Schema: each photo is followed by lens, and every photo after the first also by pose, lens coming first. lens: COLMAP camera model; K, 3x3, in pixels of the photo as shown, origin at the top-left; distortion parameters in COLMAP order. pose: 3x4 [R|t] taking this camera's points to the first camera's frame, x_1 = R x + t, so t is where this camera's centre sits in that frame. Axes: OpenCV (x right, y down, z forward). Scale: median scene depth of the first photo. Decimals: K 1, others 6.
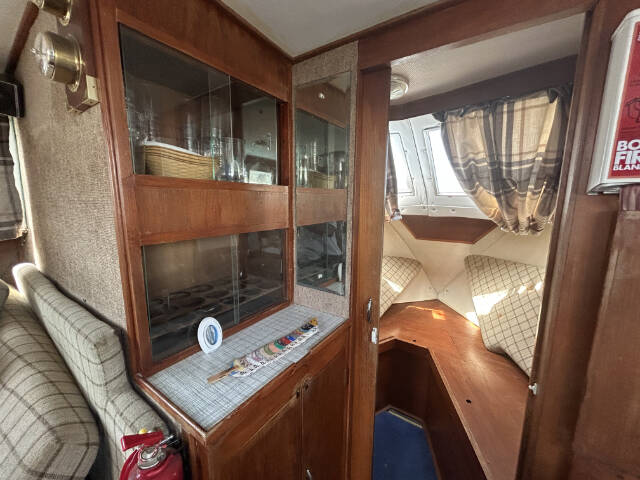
lens RADIAL K [[258.6, 0, 319.9], [0, 258.6, 240.4], [0, 0, 1]] dist [0.001222, 0.001112]
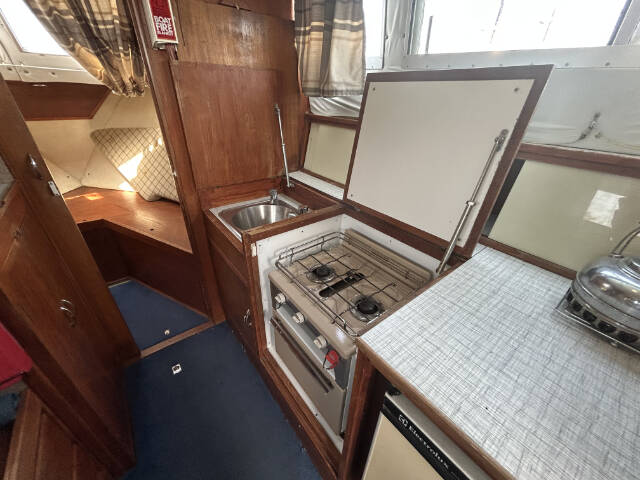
lens RADIAL K [[258.6, 0, 318.7], [0, 258.6, 238.5], [0, 0, 1]] dist [0.001222, 0.001112]
pose [[0.314157, -0.474519, 0.822275, -0.302177], [0.125606, 0.879287, 0.459431, 0.122663], [-0.941025, -0.041050, 0.335837, -0.312407]]
